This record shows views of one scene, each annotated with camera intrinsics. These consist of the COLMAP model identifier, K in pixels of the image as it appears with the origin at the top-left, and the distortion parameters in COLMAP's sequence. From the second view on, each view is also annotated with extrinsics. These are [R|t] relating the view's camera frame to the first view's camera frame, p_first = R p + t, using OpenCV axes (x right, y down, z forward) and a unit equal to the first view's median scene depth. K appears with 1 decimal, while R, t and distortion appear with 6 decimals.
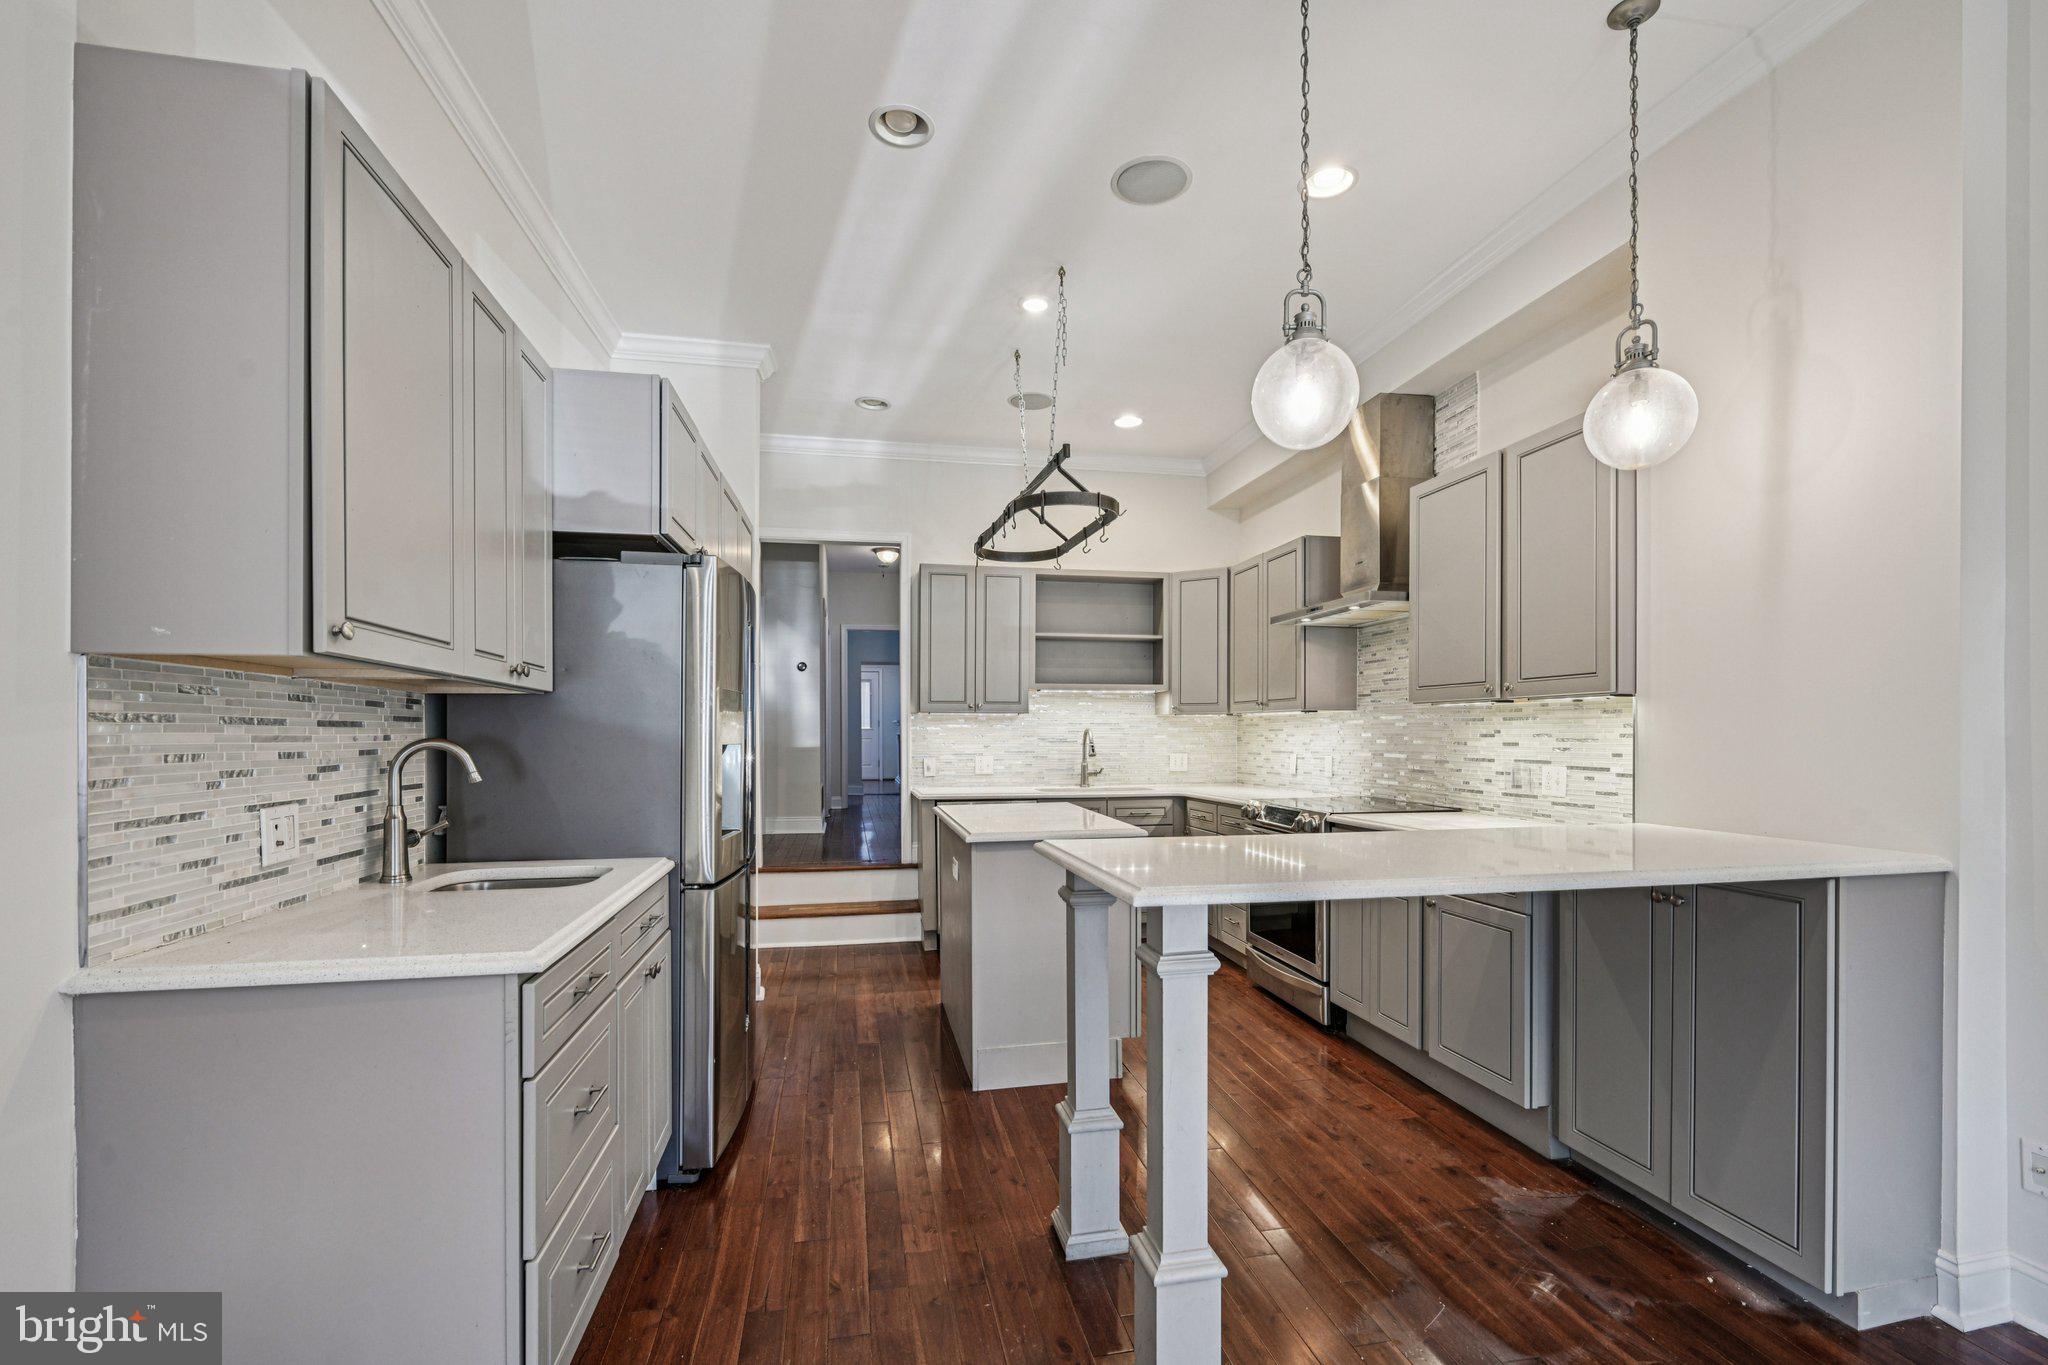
lens RADIAL K [[907.0, 0, 1041.0], [0, 907.0, 735.2], [0, 0, 1]] dist [-0.002337, 0.000272]
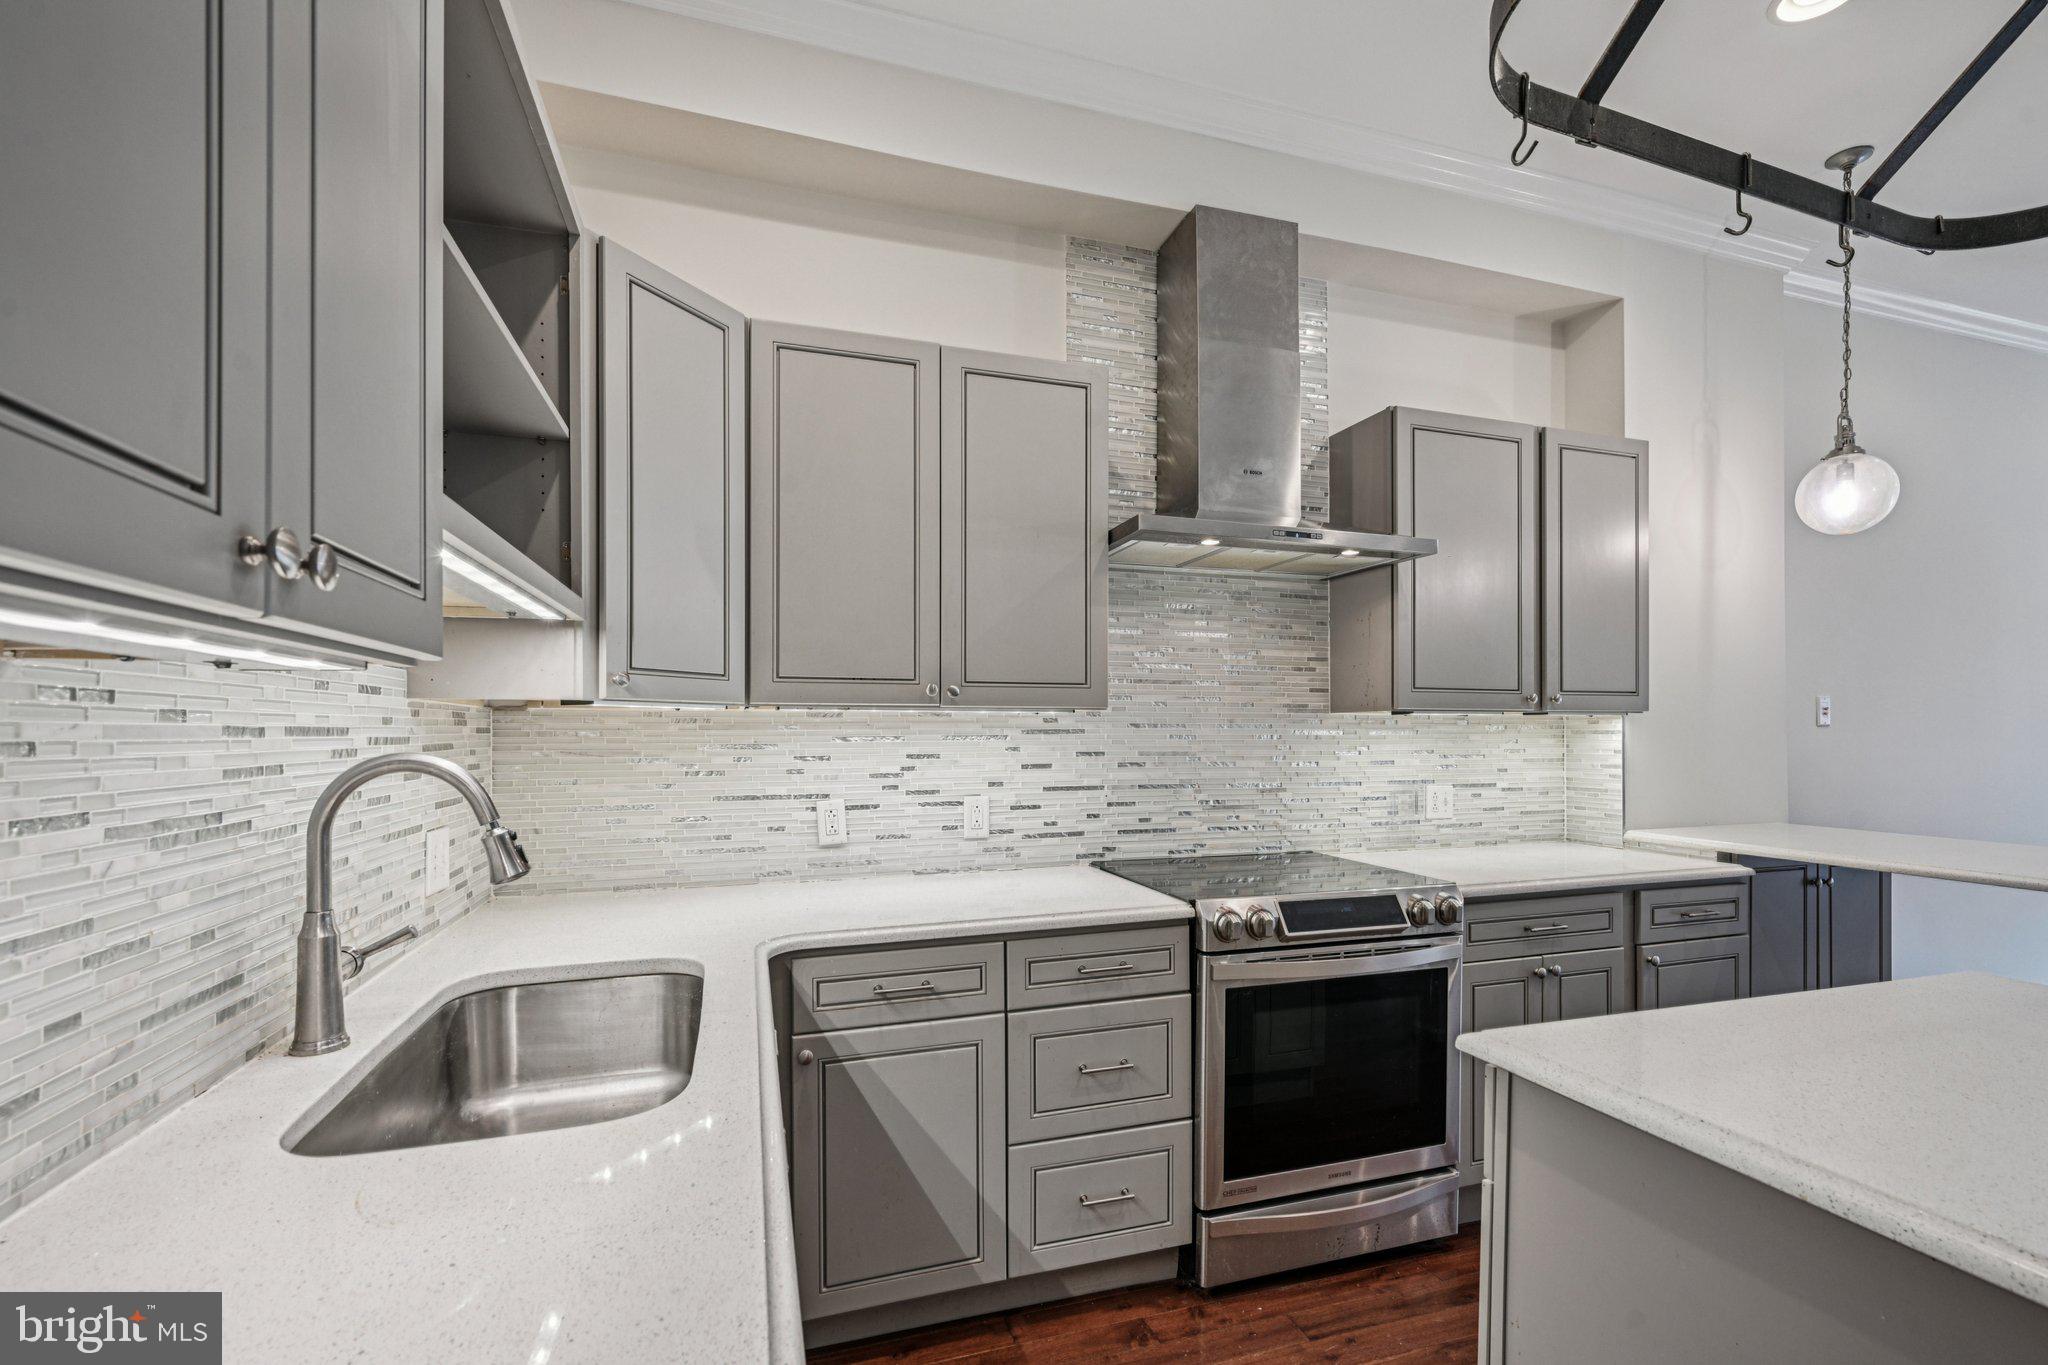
lens RADIAL K [[907.0, 0, 1041.0], [0, 907.0, 735.2], [0, 0, 1]] dist [-0.002337, 0.000272]
pose [[-0.109996, -0.002203, 0.993930, -0.417313], [0.003752, 0.999989, 0.002632, -0.028493], [-0.993925, 0.004019, -0.109986, 2.117216]]
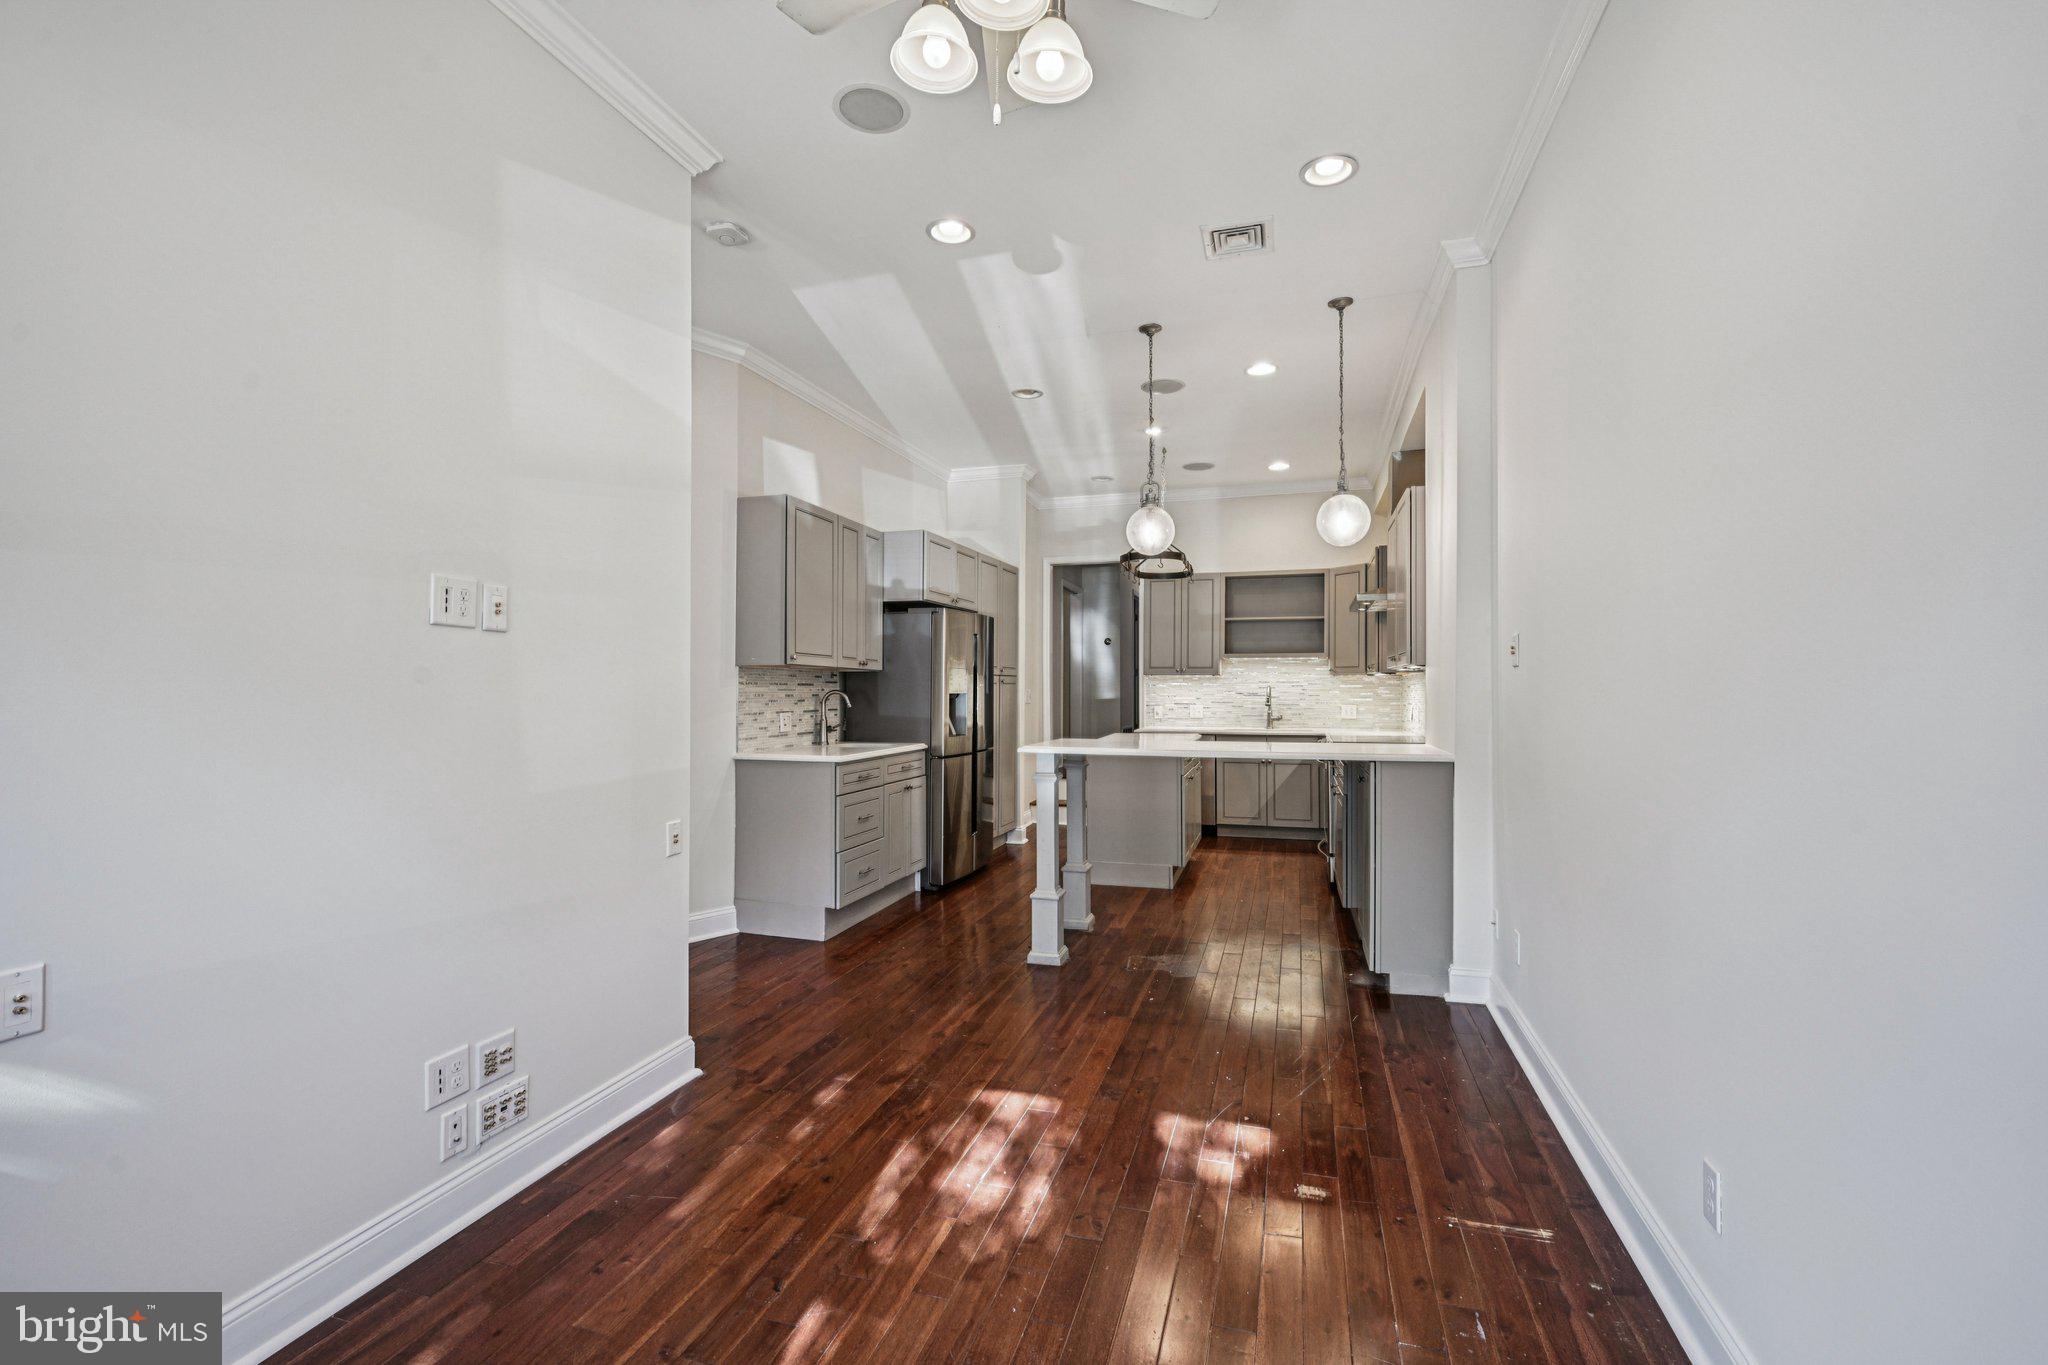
lens RADIAL K [[905.5, 0, 1024.0], [0, 905.5, 682.5], [0, 0, 1]] dist [-0.000484, 0.000065]
pose [[0.875923, -0.001164, -0.482449, 0.930759], [-0.003510, 0.999955, -0.008784, 0.002693], [0.482438, 0.009388, 0.875880, -0.891393]]
